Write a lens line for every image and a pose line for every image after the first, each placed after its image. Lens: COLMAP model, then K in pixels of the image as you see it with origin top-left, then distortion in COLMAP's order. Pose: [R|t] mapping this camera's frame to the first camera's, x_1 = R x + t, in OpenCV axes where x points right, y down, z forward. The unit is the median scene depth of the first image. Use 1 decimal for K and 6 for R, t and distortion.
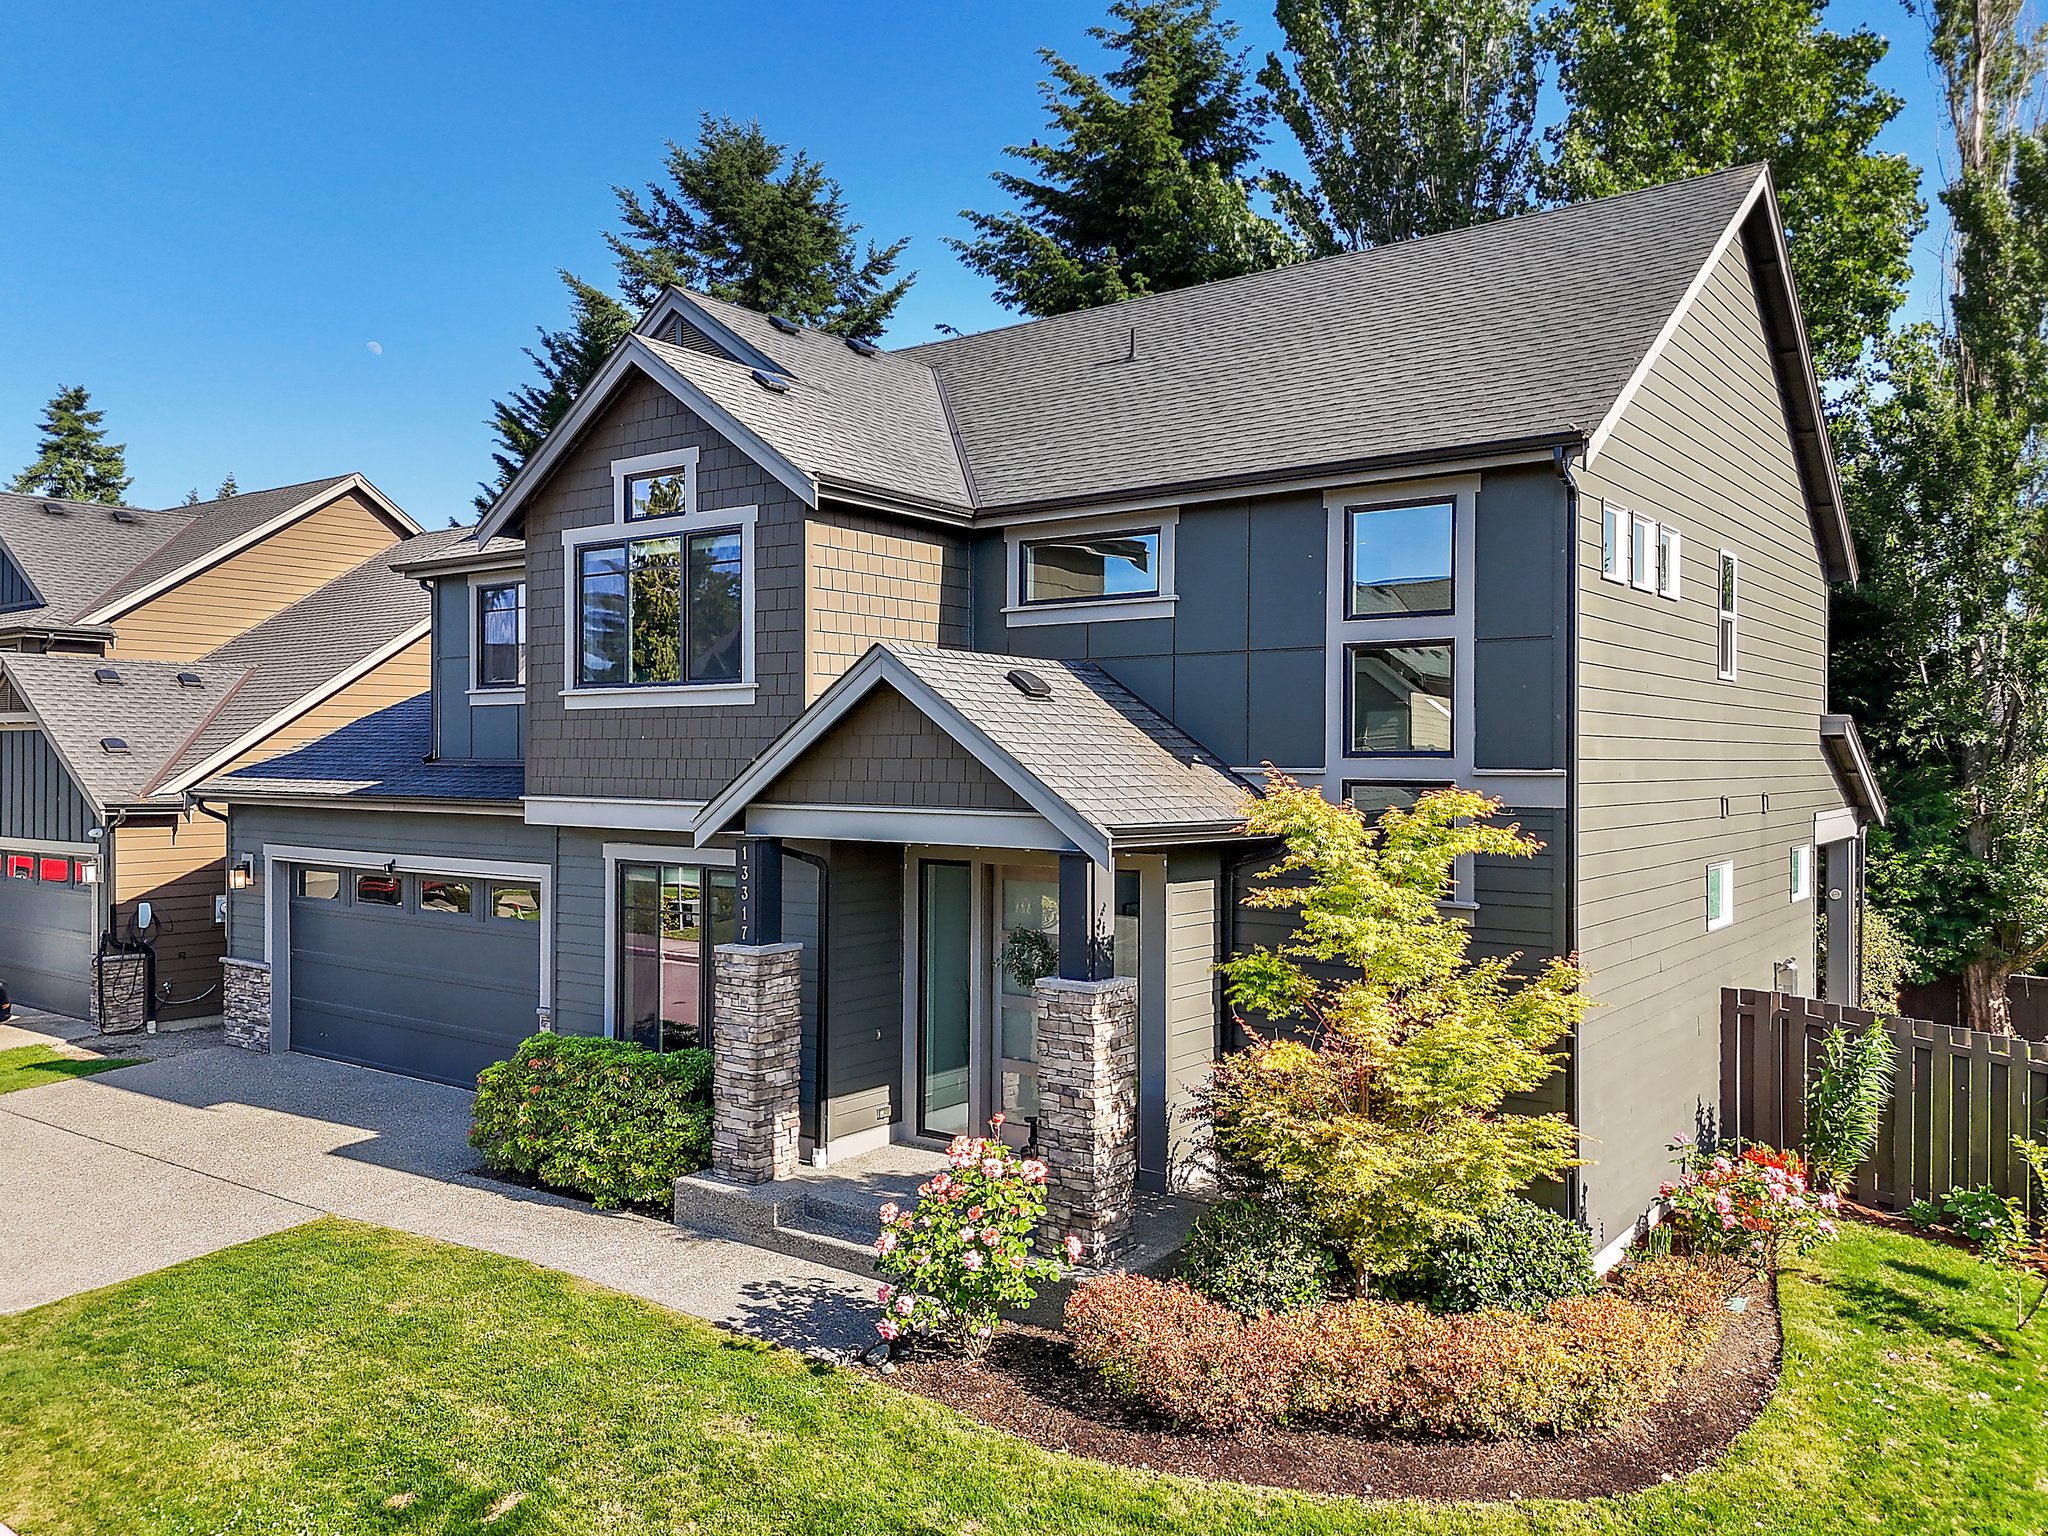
lens RADIAL K [[1557.6, 0, 1051.0], [0, 1557.6, 770.0], [0, 0, 1]] dist [0.006041, -0.006816]
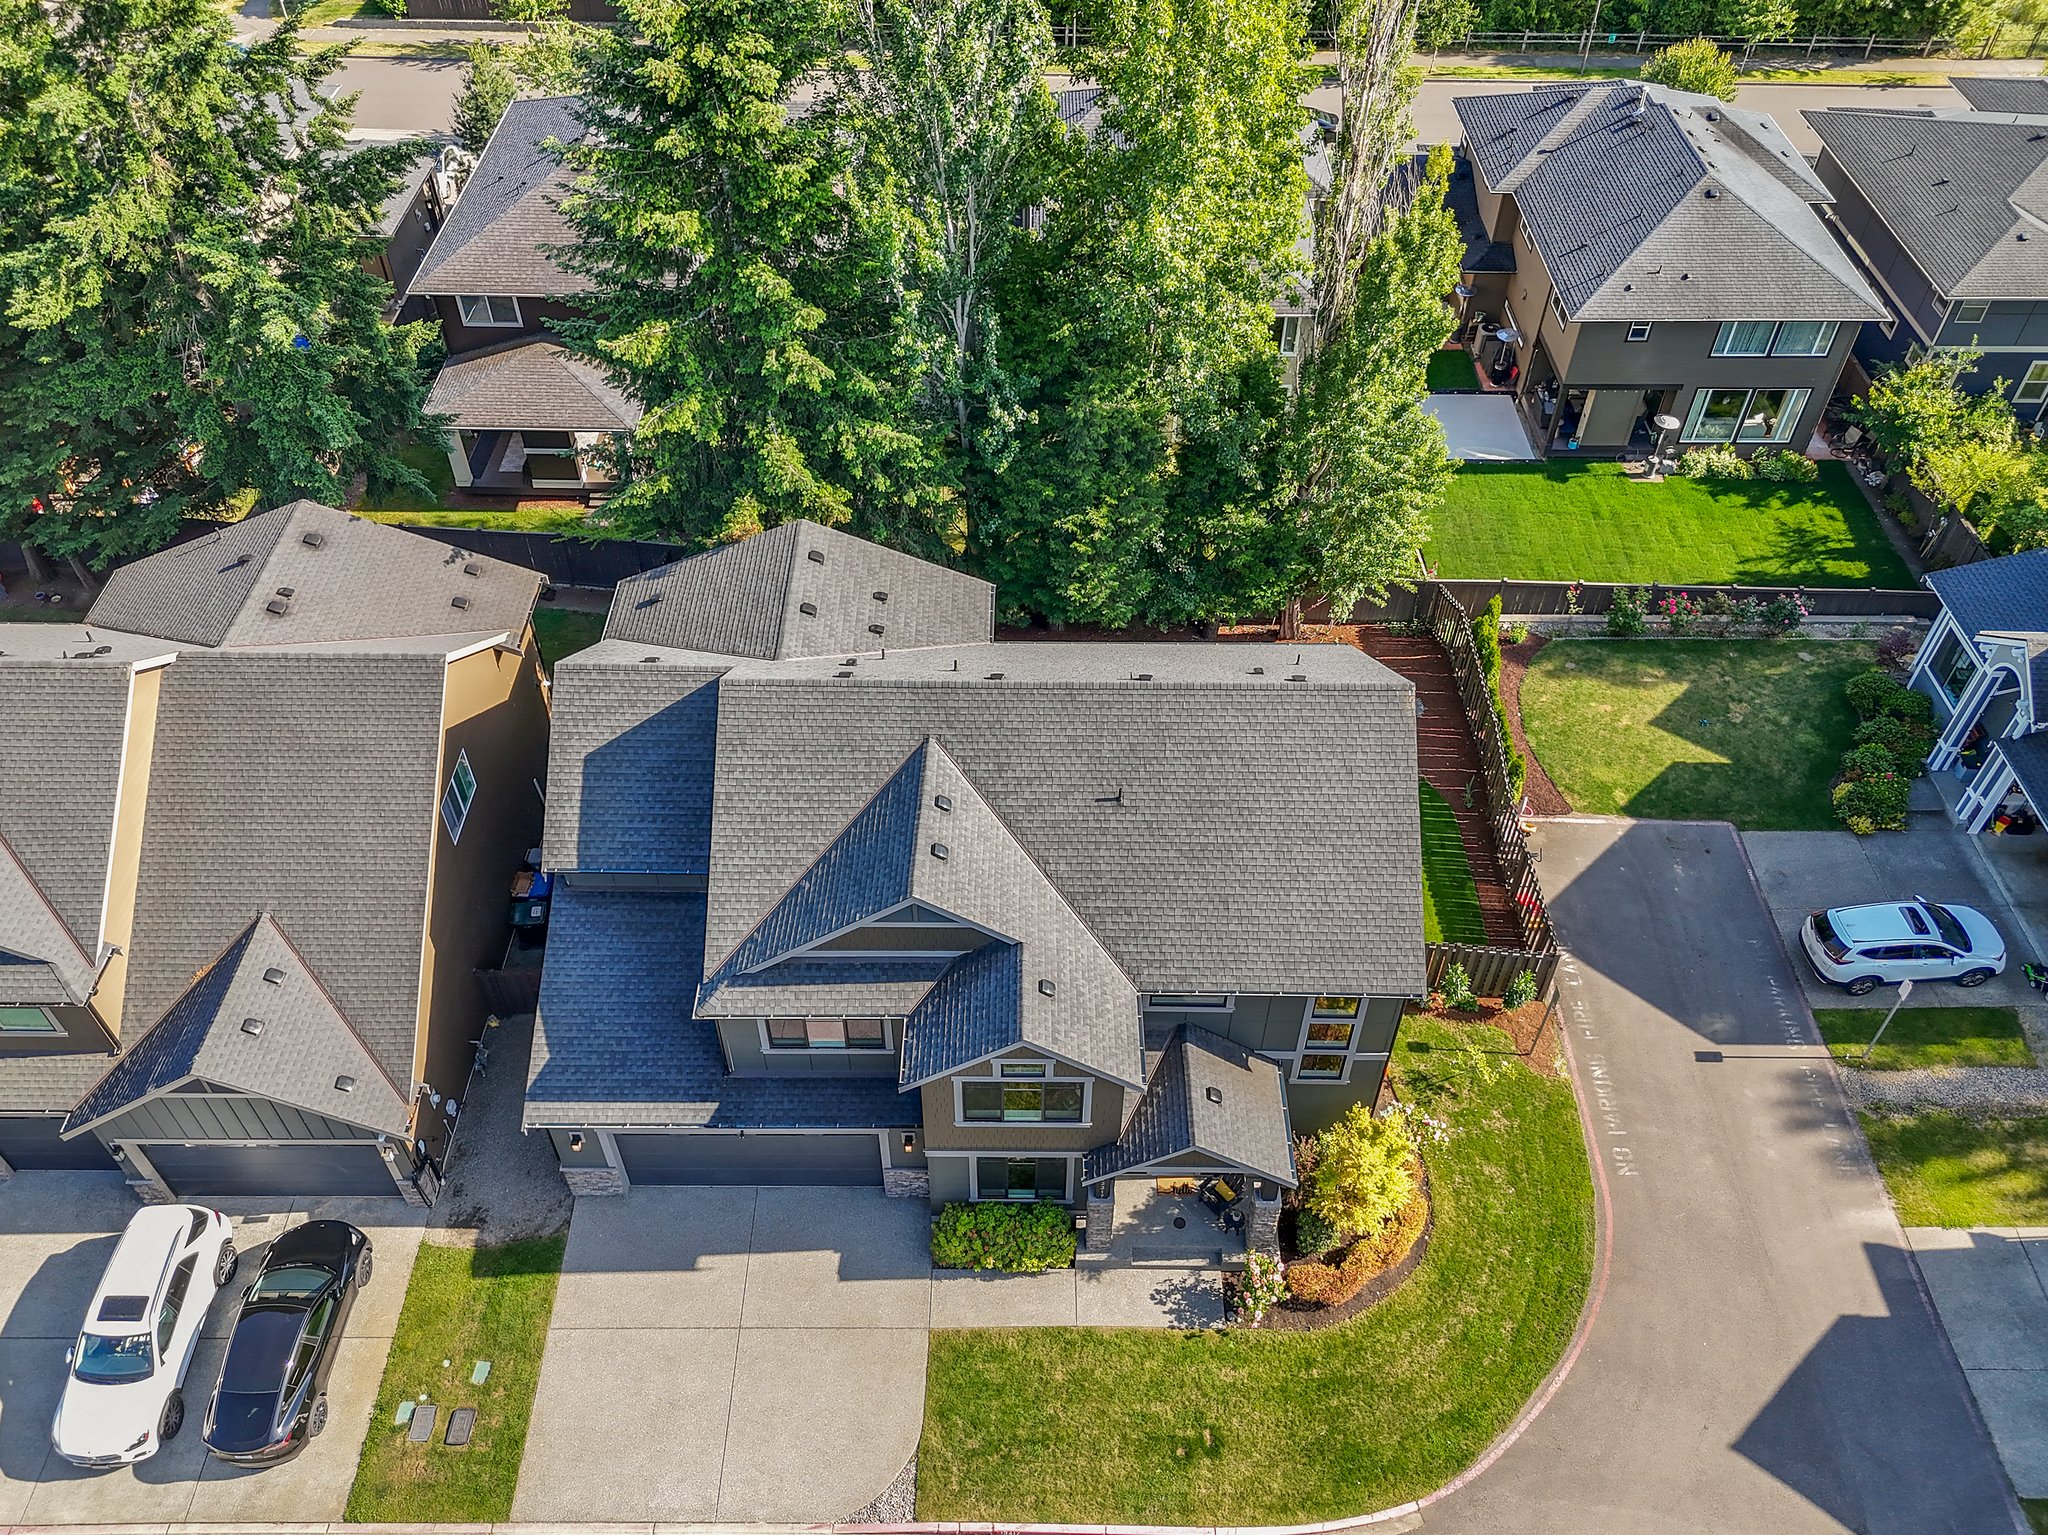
lens RADIAL K [[1557.1, 0, 1033.1], [0, 1557.1, 787.2], [0, 0, 1]] dist [0.066961, -0.050817]
pose [[0.806674, -0.419115, 0.416677, -0.970148], [-0.003077, 0.702053, 0.712118, -1.955994], [-0.590989, -0.575730, 0.565038, 0.041423]]
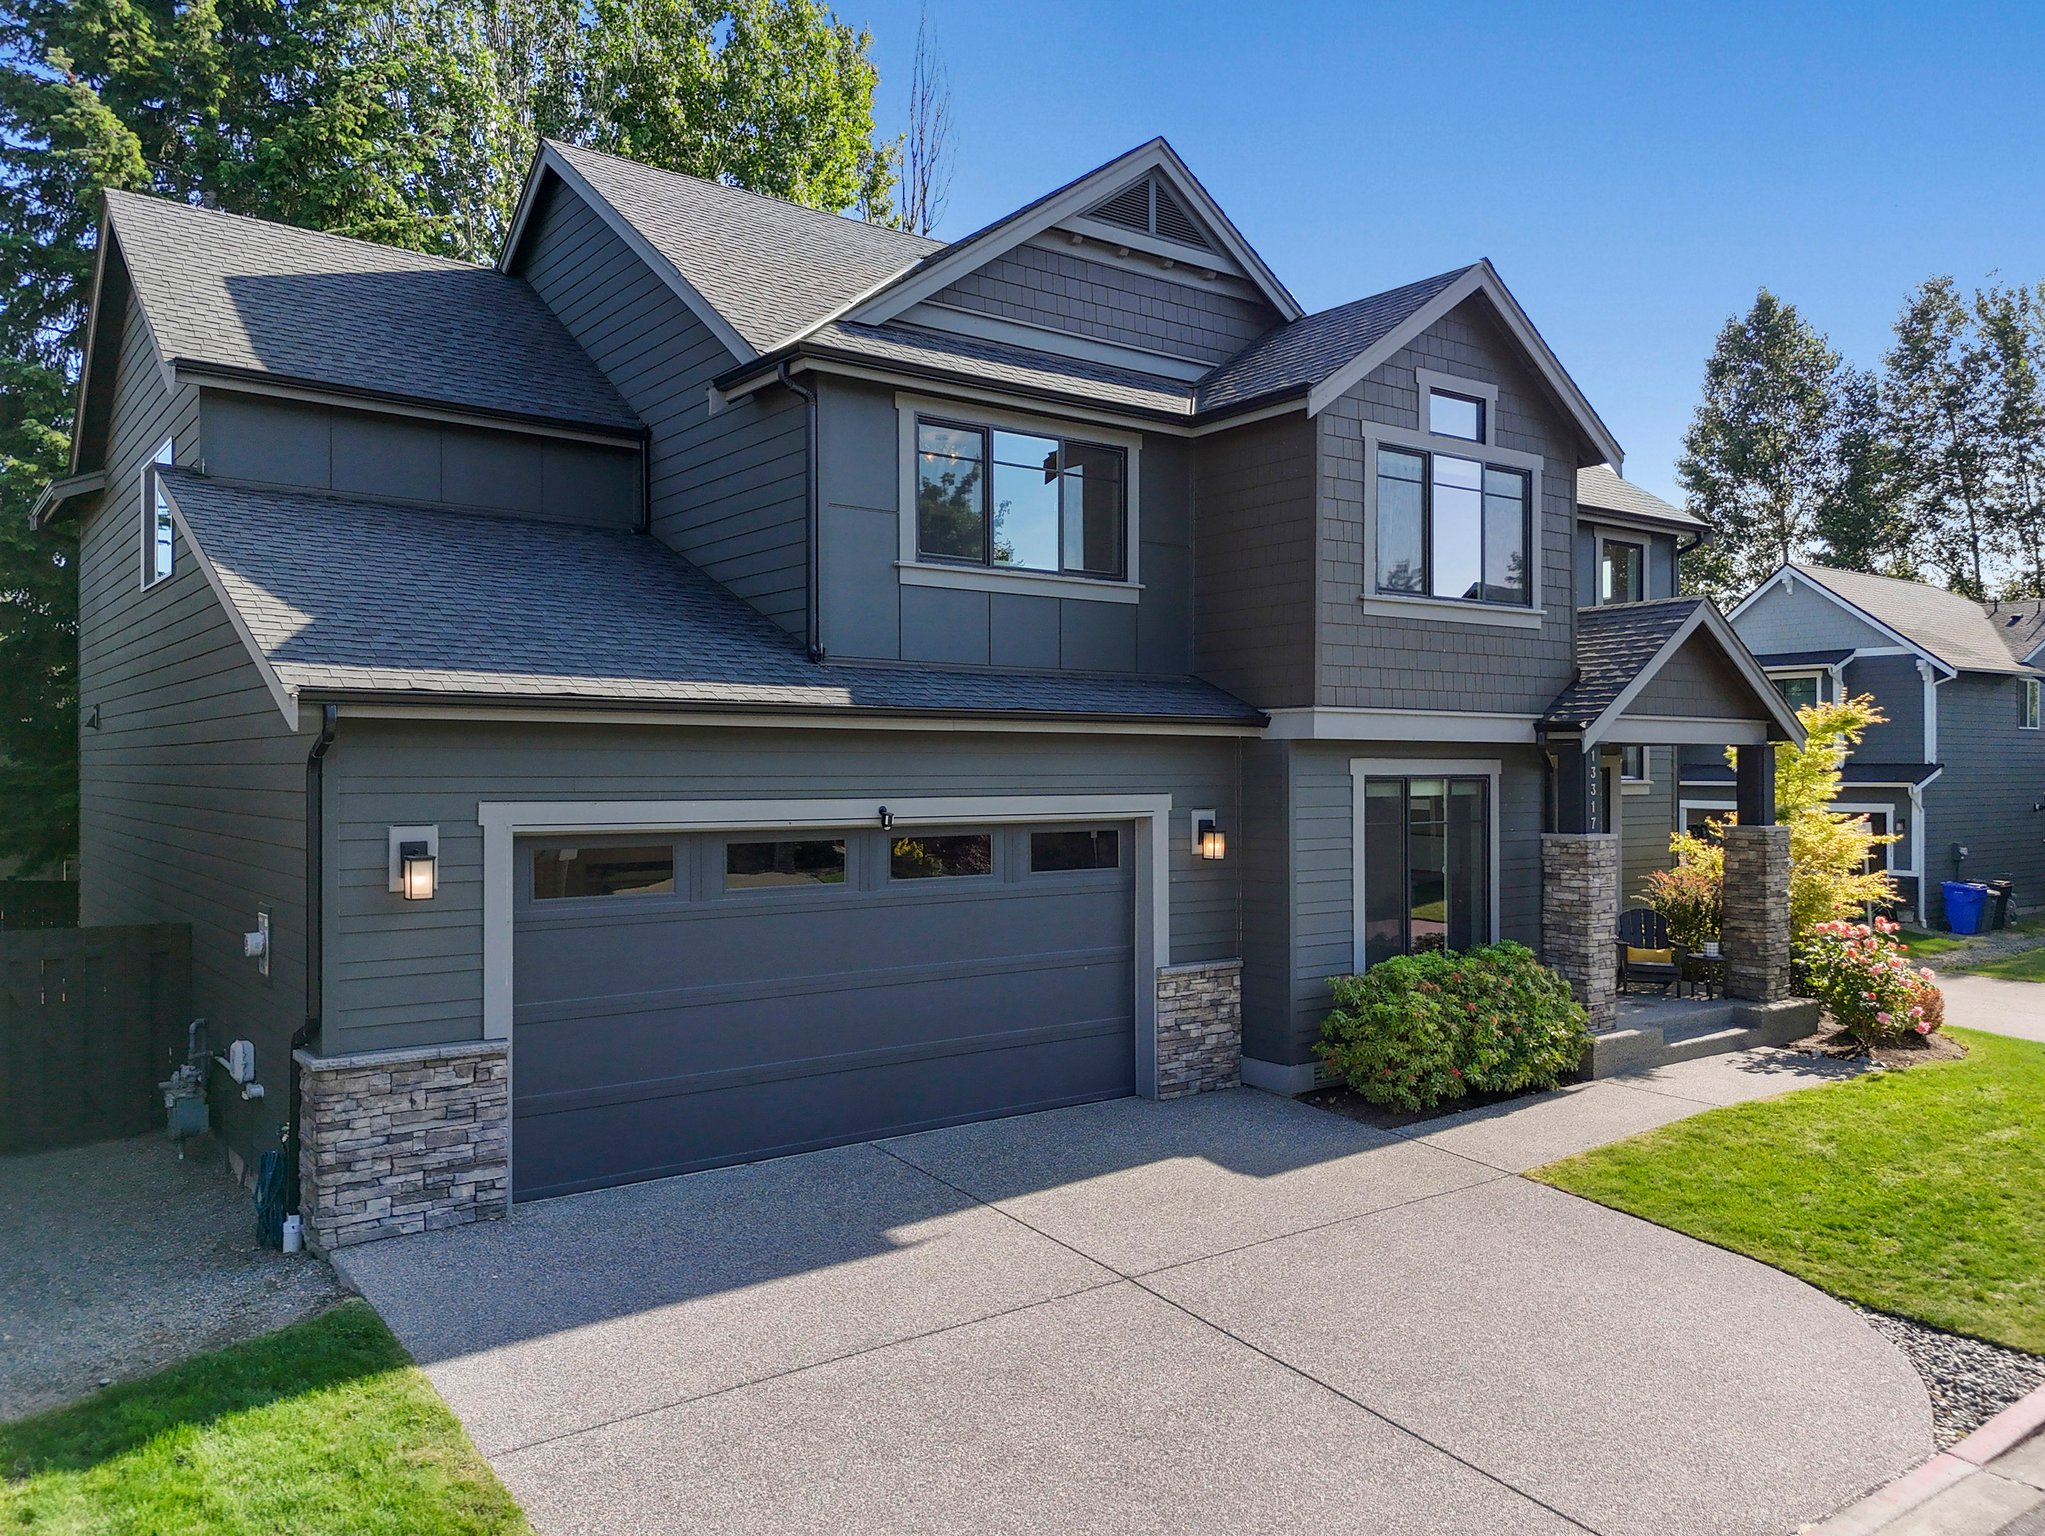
lens RADIAL K [[1515.9, 0, 1029.5], [0, 1515.9, 784.5], [0, 0, 1]] dist [0.050270, -0.028839]
pose [[0.289234, -0.015287, 0.957136, -1.338056], [0.006213, 0.999881, 0.014092, 0.052381], [-0.957238, 0.001871, 0.289295, 1.004320]]
